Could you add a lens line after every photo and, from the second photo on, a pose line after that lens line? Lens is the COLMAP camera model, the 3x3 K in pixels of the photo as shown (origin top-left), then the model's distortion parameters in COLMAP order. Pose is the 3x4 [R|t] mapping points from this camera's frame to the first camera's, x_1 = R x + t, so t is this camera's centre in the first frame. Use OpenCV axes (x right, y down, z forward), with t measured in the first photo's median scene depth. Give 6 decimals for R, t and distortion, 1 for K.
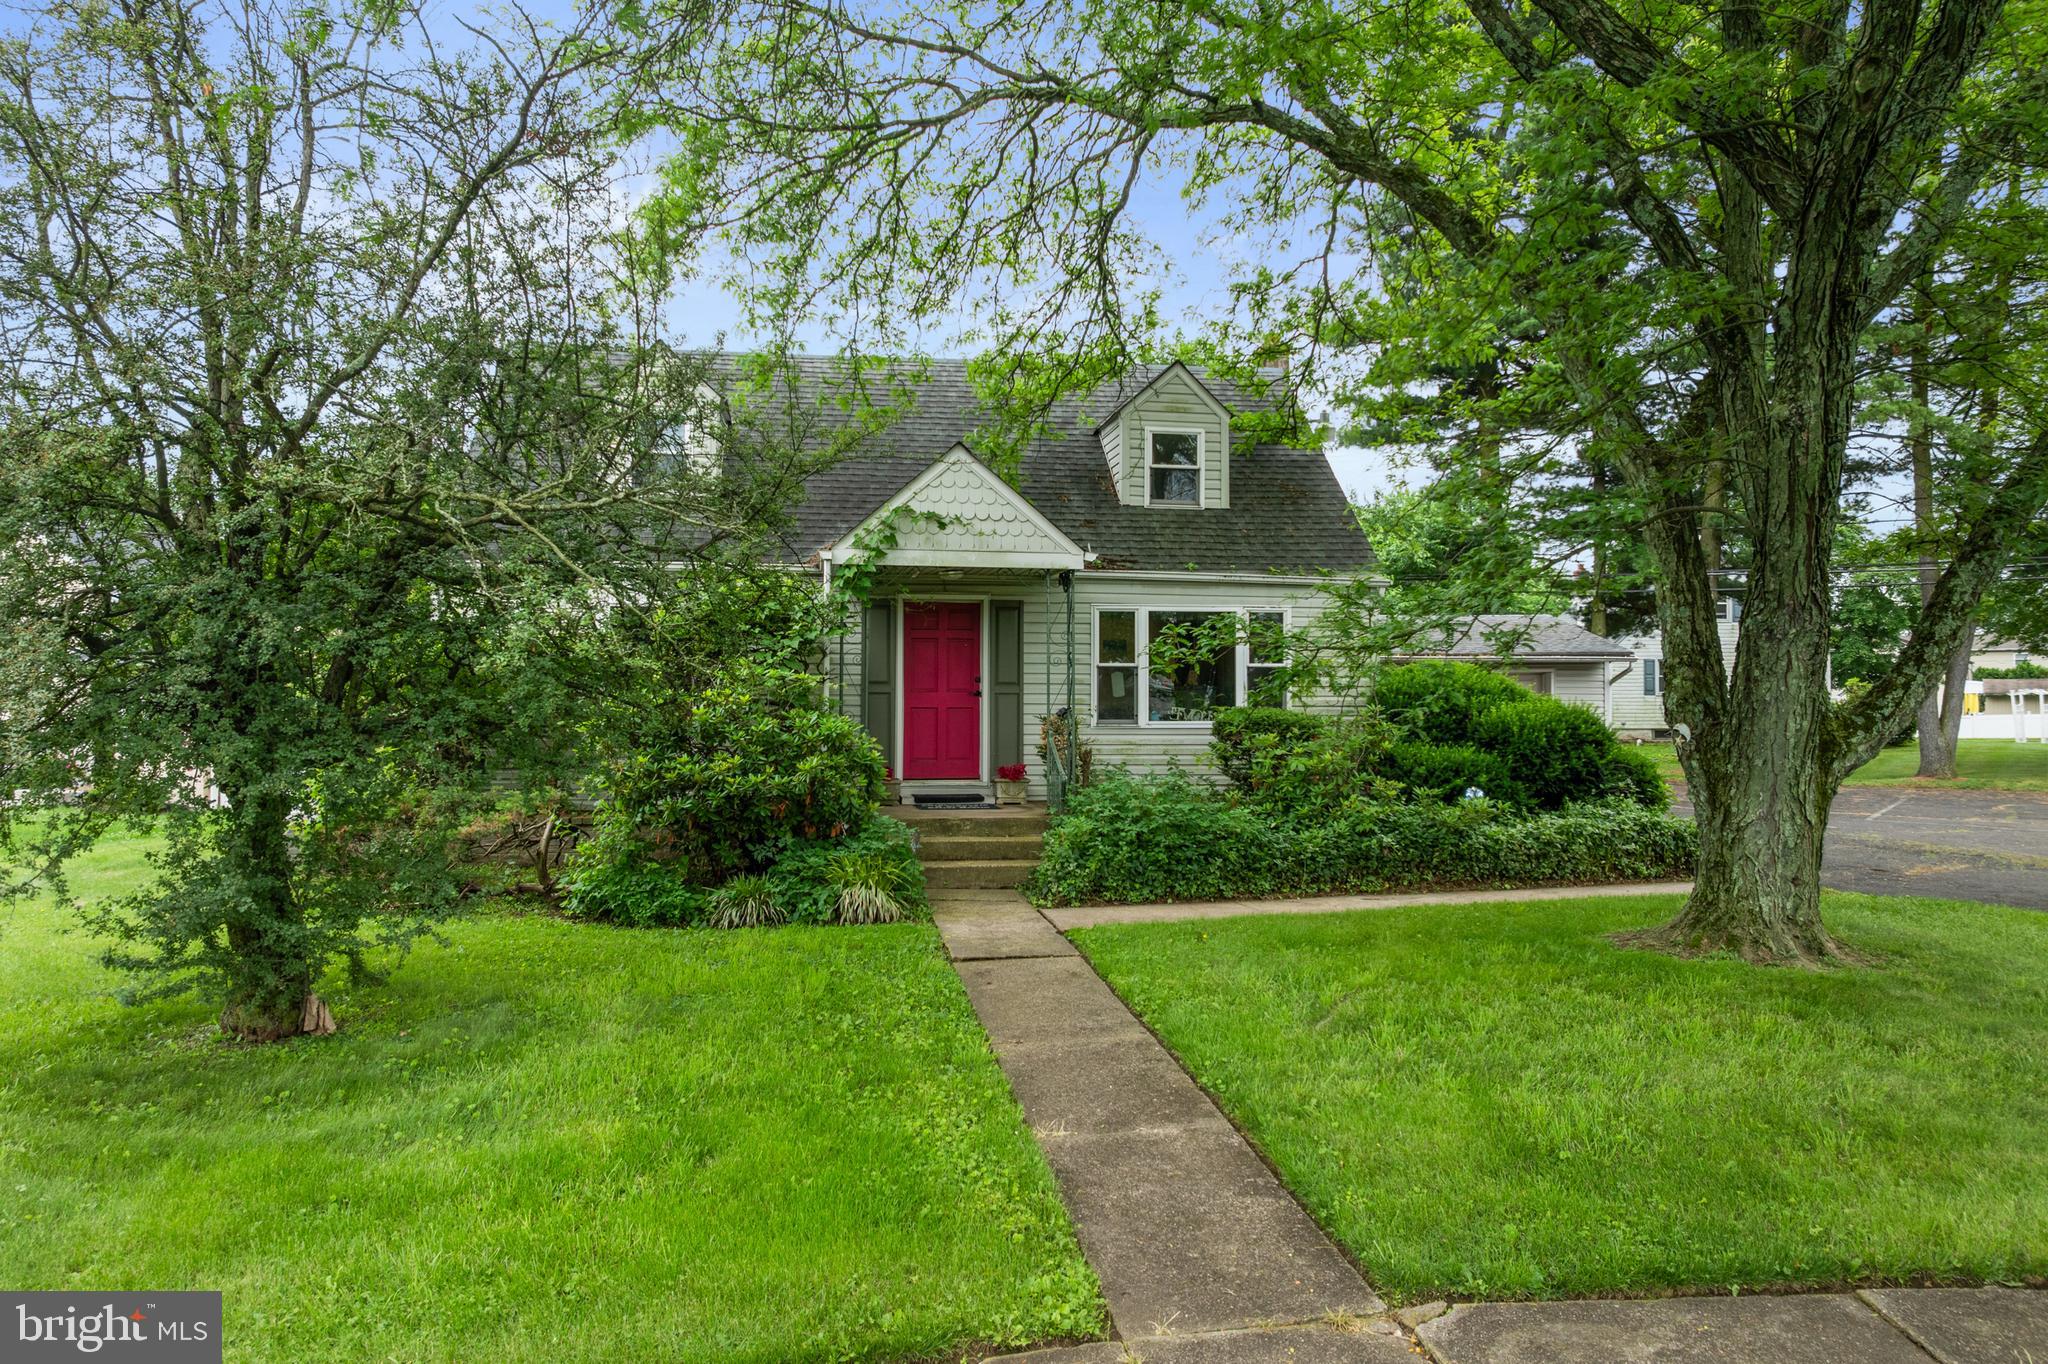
lens RADIAL K [[1446.4, 0, 1020.4], [0, 1446.4, 678.7], [0, 0, 1]] dist [-0.043521, 0.008140]
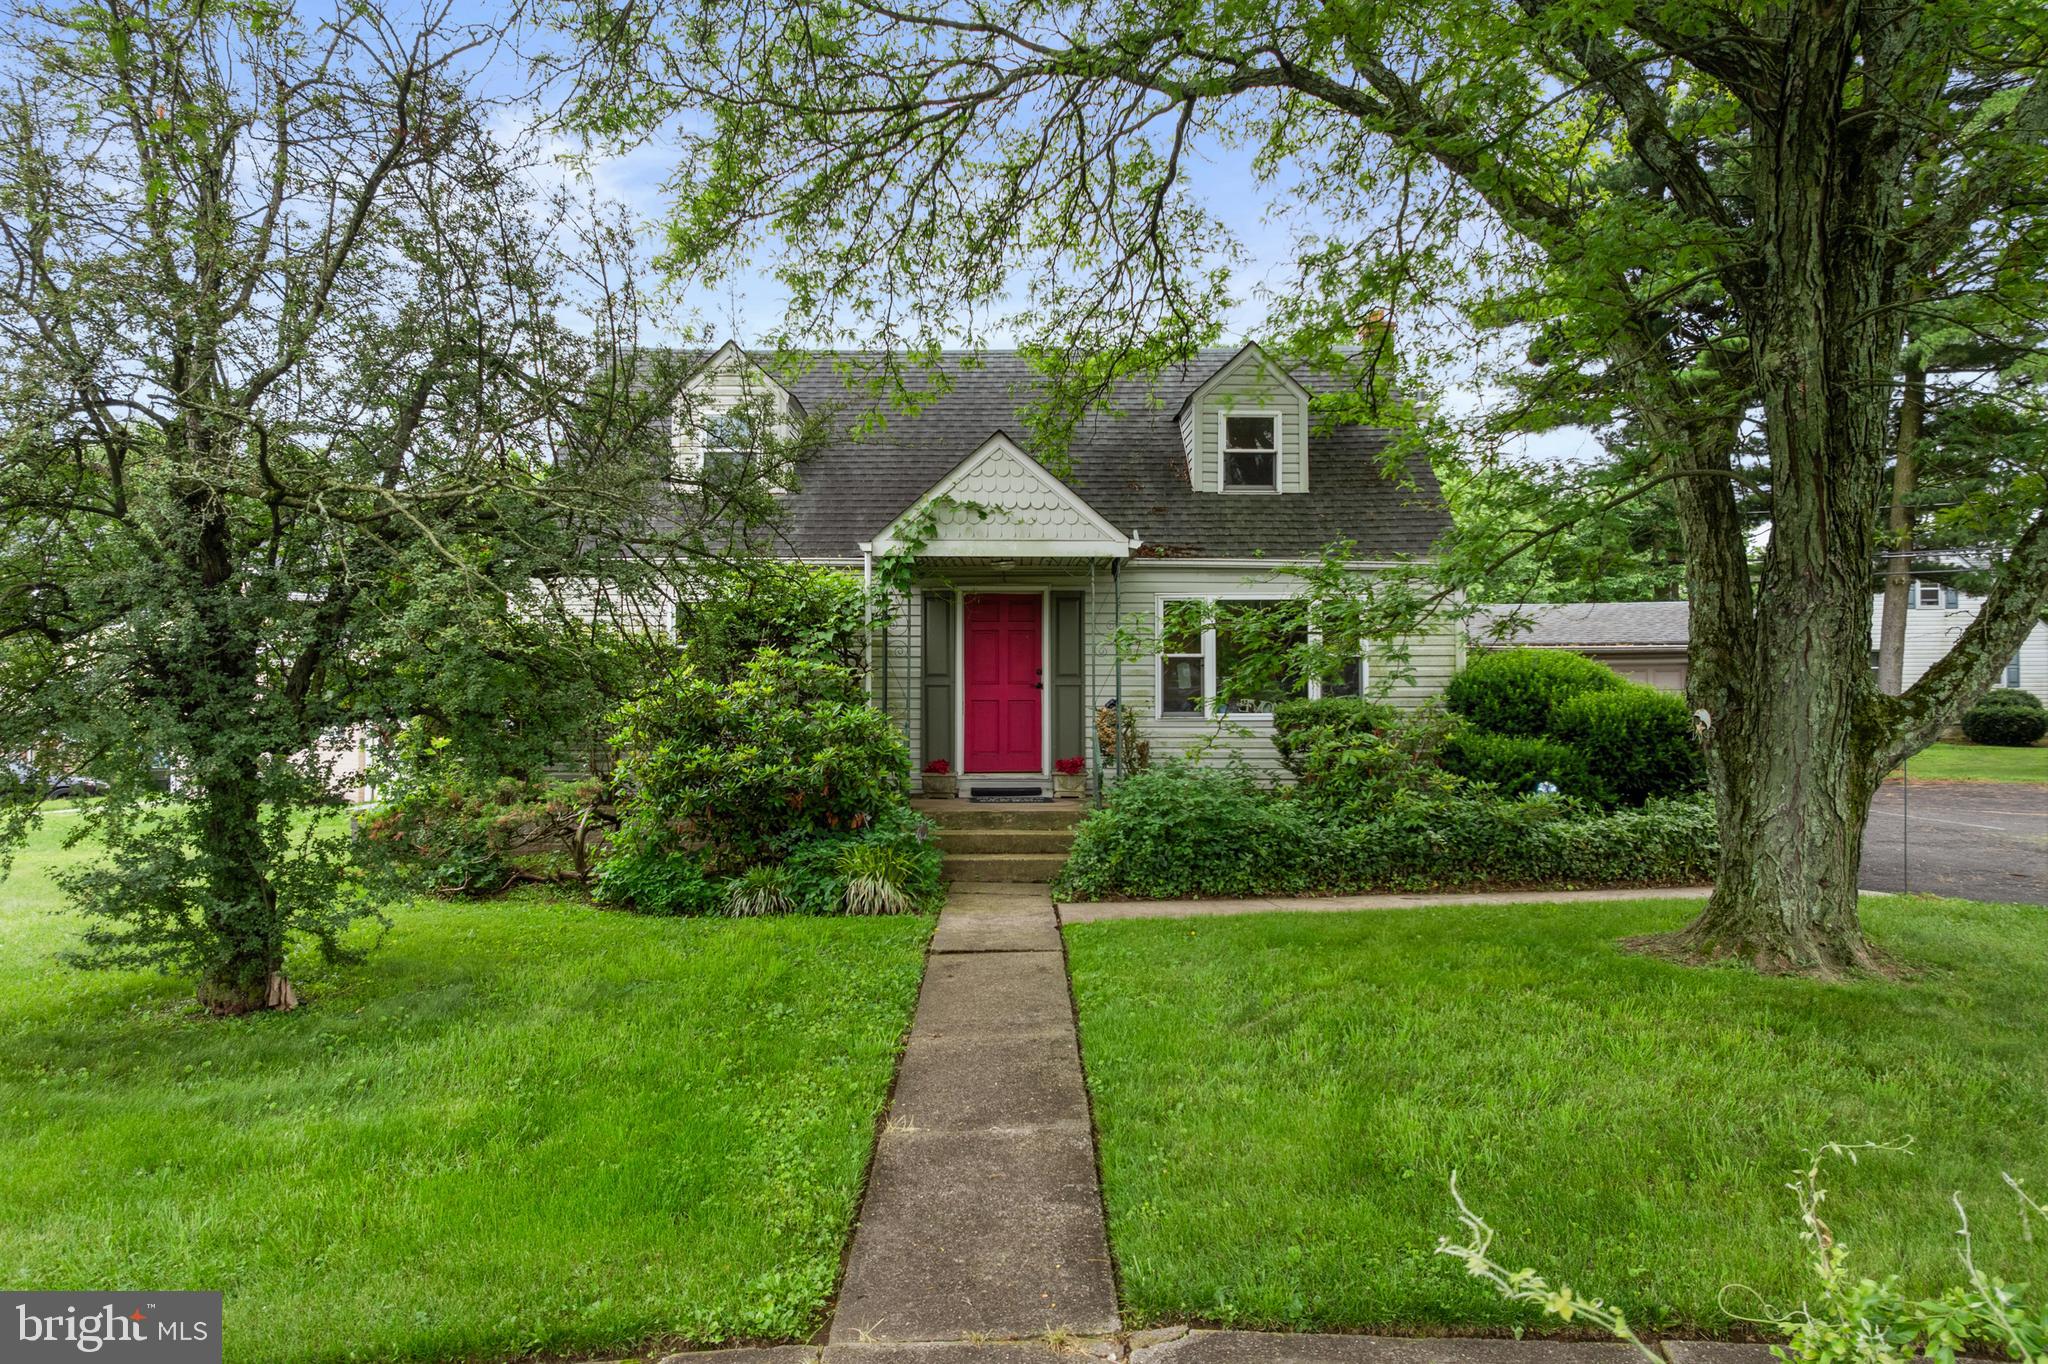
lens RADIAL K [[1446.4, 0, 1019.4], [0, 1446.4, 684.1], [0, 0, 1]] dist [-0.043521, 0.008140]
pose [[0.990229, -0.005866, -0.139326, 0.126356], [0.006462, 0.999972, 0.003824, 0.007058], [0.139299, -0.004687, 0.990239, 0.028373]]
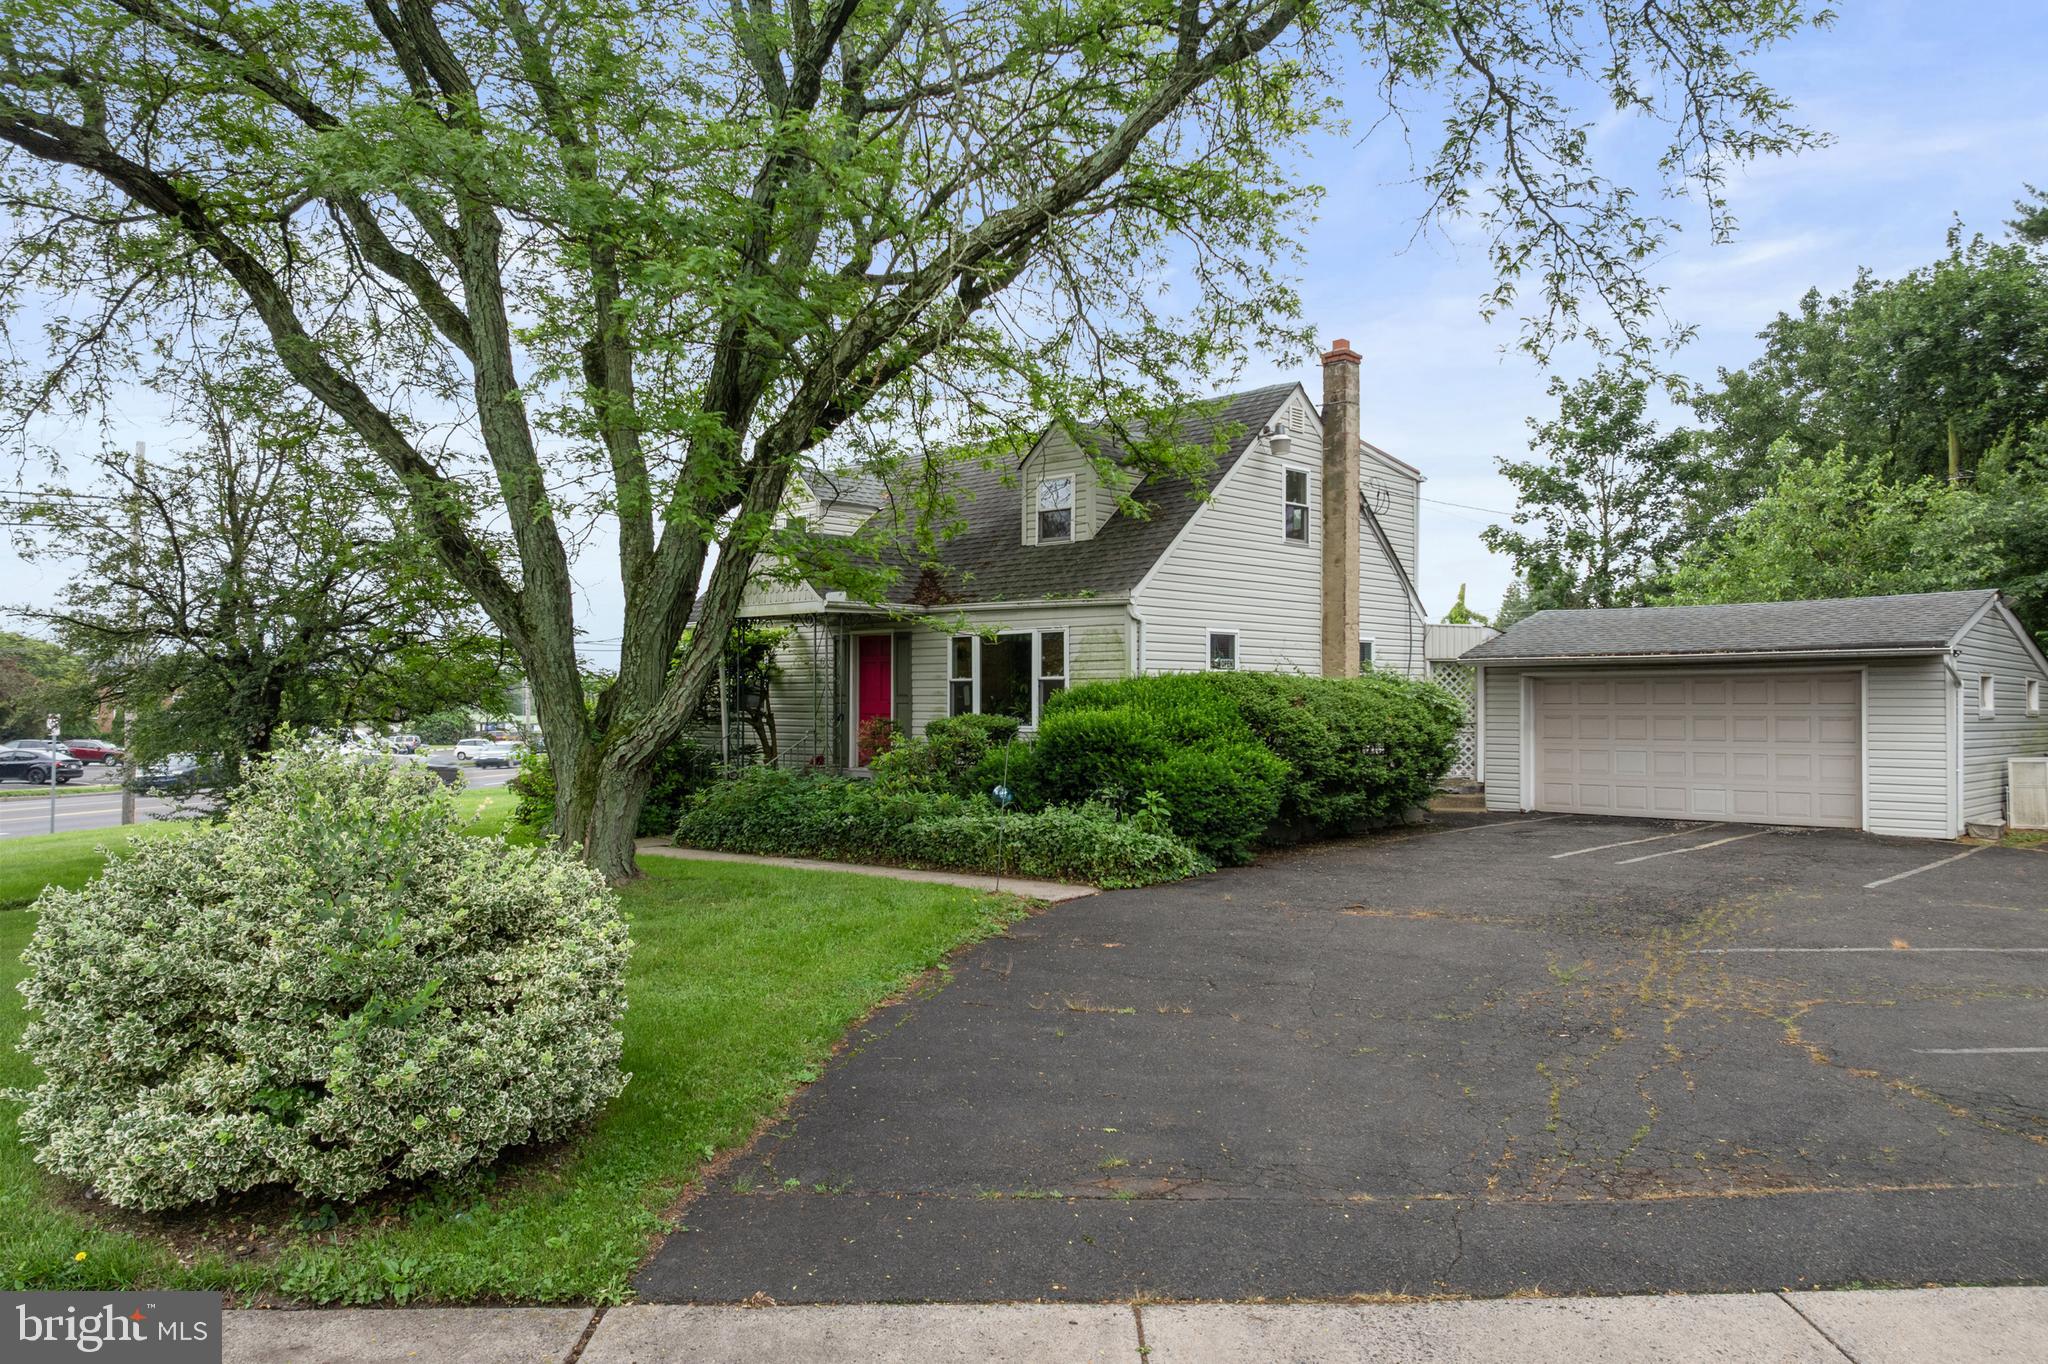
lens RADIAL K [[1446.4, 0, 1007.7], [0, 1446.4, 667.4], [0, 0, 1]] dist [-0.043521, 0.008140]
pose [[0.591392, -0.019003, -0.806160, 1.475927], [0.009685, 0.999818, -0.016464, 0.001260], [0.806326, 0.001929, 0.591469, 0.402407]]
